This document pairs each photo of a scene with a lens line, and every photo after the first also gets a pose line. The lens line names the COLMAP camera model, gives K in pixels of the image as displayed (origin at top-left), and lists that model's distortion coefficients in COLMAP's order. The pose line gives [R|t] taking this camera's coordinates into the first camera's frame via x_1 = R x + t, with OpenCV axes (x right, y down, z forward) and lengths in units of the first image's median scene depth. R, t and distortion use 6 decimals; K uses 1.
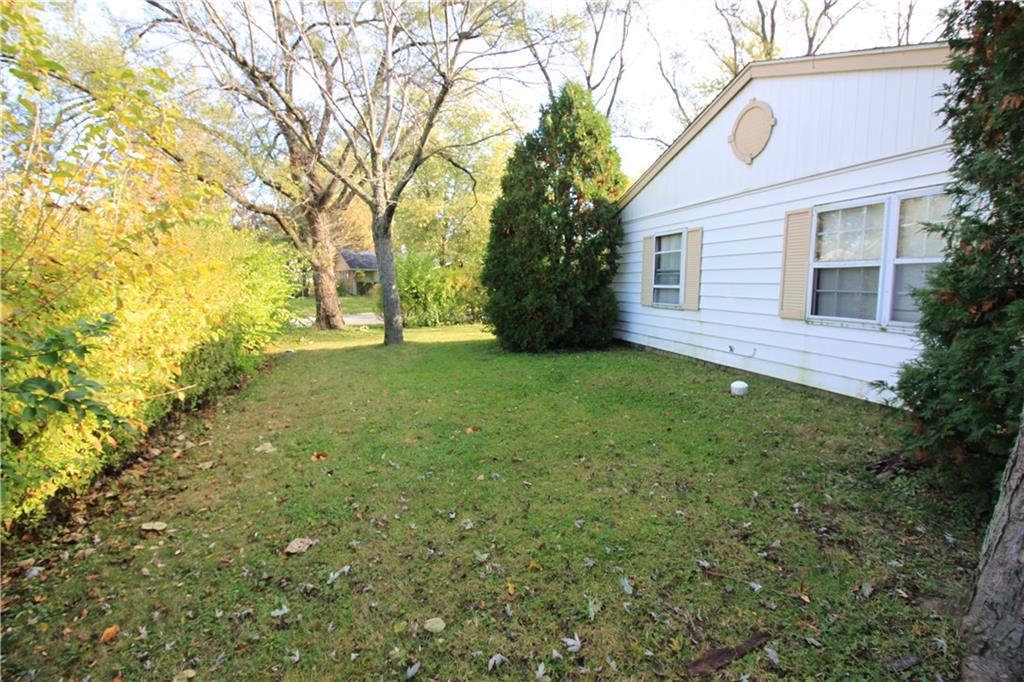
lens RADIAL K [[475.5, 0, 517.8], [0, 475.5, 336.1], [0, 0, 1]] dist [0.000760, -0.014702]
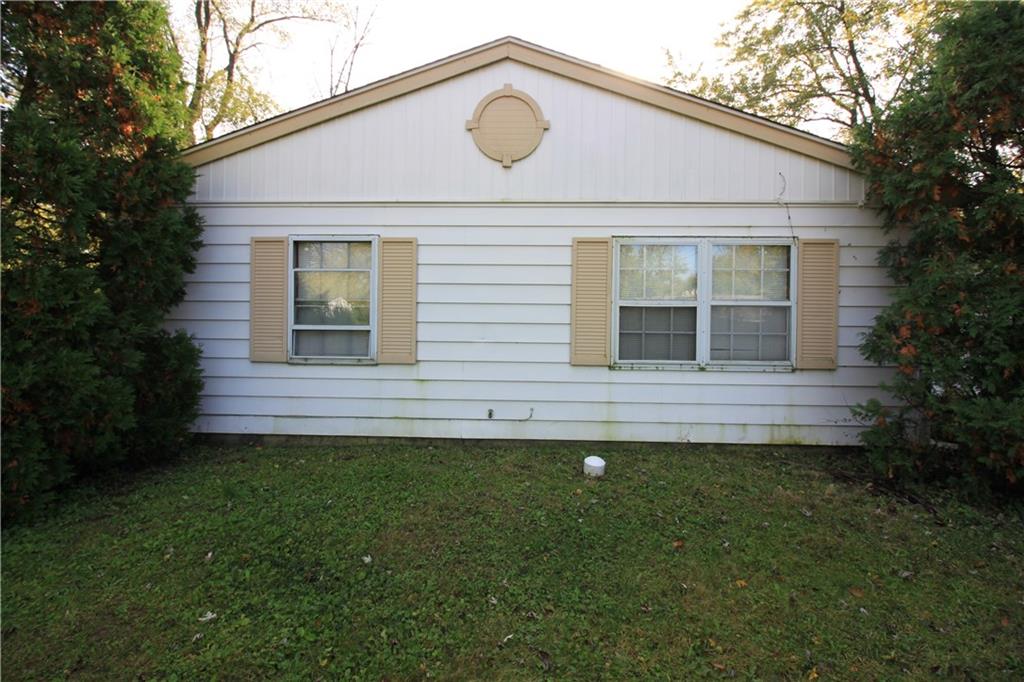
lens RADIAL K [[476.5, 0, 518.9], [0, 476.5, 333.1], [0, 0, 1]] dist [-0.001416, -0.011678]
pose [[0.303934, -0.010189, 0.952639, -0.227834], [0.099259, 0.994839, -0.021028, -0.076990], [-0.947508, 0.100949, 0.303377, 0.750408]]
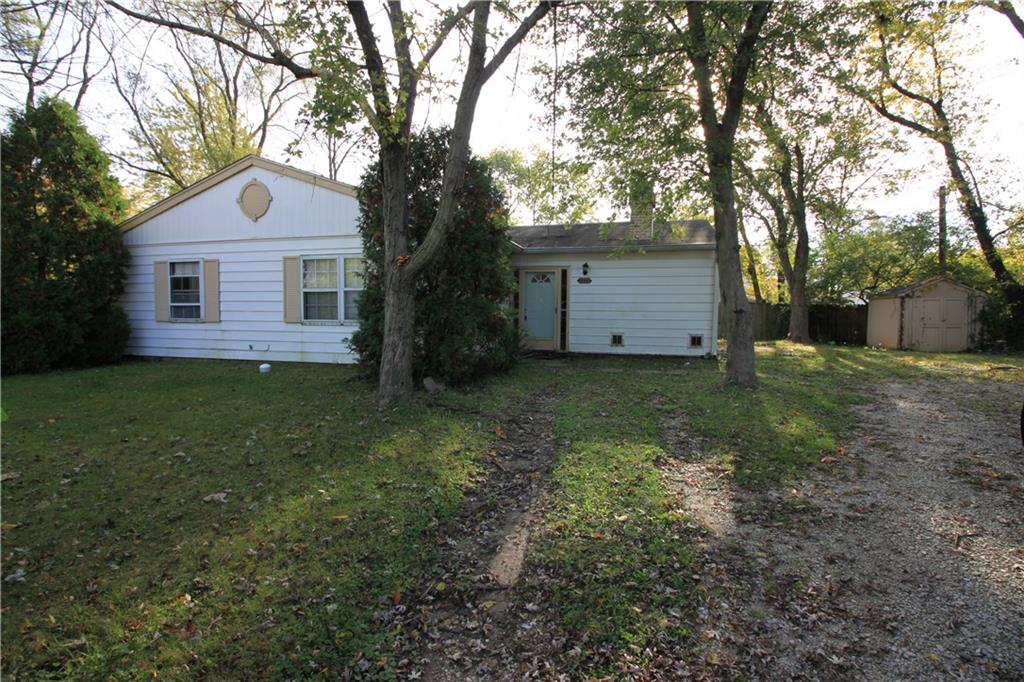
lens RADIAL K [[475.5, 0, 517.8], [0, 475.5, 336.1], [0, 0, 1]] dist [0.000760, -0.014702]
pose [[0.511396, -0.041270, 0.858354, -0.366974], [0.093725, 0.995566, -0.007973, 0.081687], [-0.854219, 0.084527, 0.512997, -0.418862]]
